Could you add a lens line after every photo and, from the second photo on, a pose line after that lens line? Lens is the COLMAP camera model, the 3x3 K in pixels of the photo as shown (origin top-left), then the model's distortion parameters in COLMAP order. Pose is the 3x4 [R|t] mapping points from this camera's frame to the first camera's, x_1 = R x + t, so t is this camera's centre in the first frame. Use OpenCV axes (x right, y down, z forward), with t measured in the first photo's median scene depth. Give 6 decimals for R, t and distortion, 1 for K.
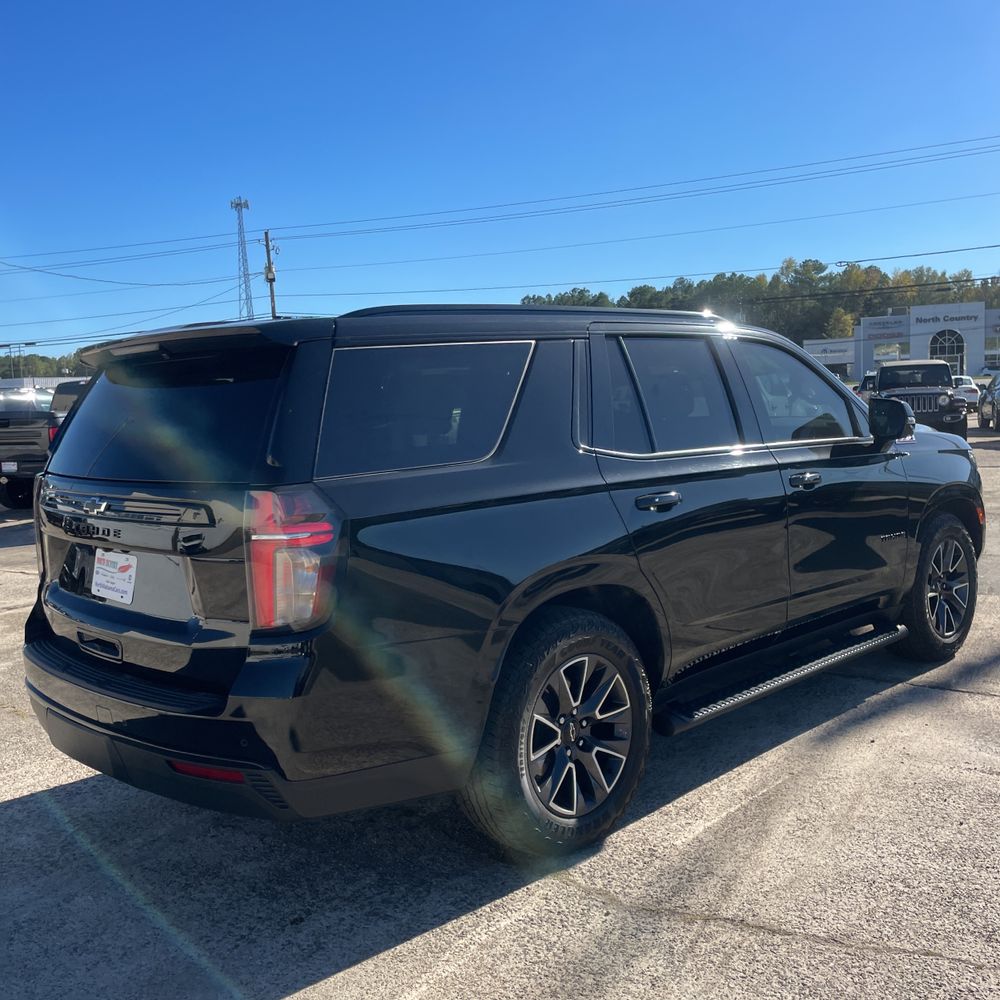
lens RADIAL K [[1005.6, 0, 496.6], [0, 1005.6, 460.9], [0, 0, 1]] dist [0.079564, -0.037562]
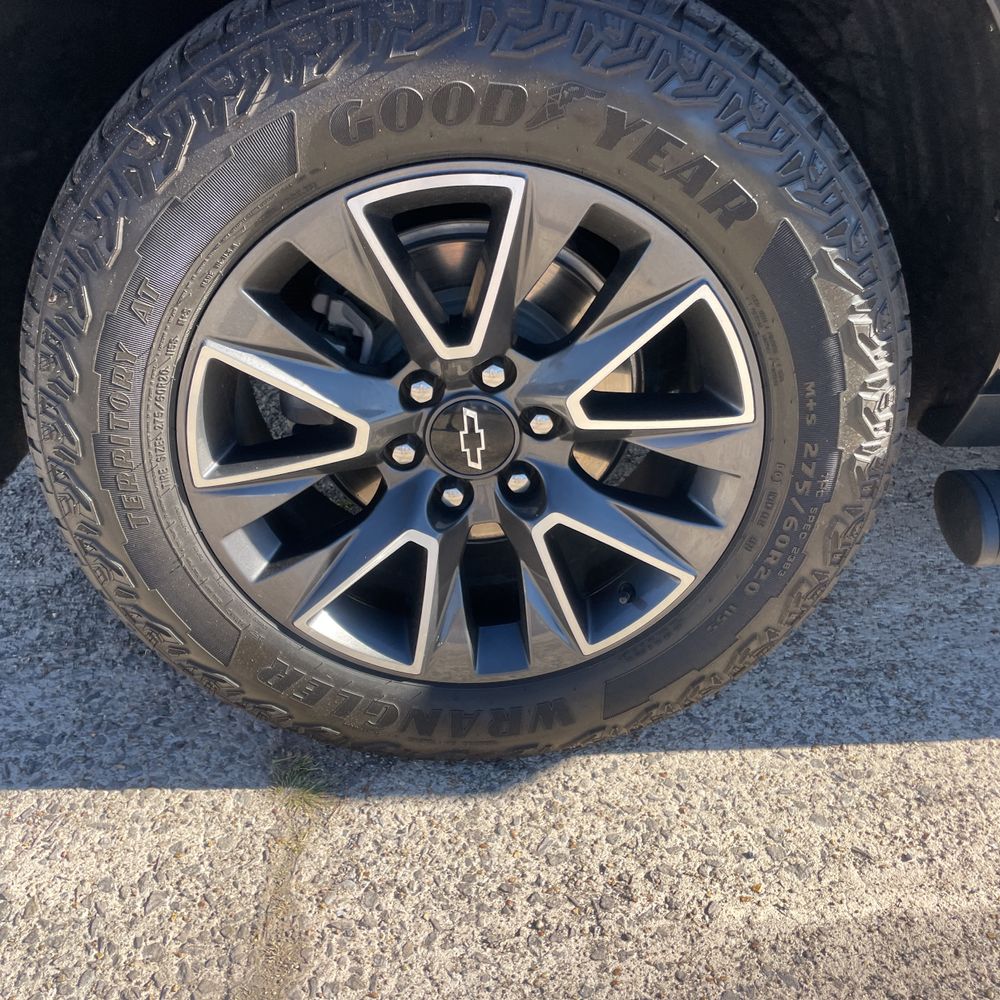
lens RADIAL K [[1000.7, 0, 486.9], [0, 1000.7, 499.7], [0, 0, 1]] dist [0.117625, -0.231141]
pose [[0.739802, 0.376131, -0.557869, 0.227817], [-0.058115, 0.861769, 0.503961, 0.132433], [0.670310, -0.340411, 0.659398, 0.765322]]
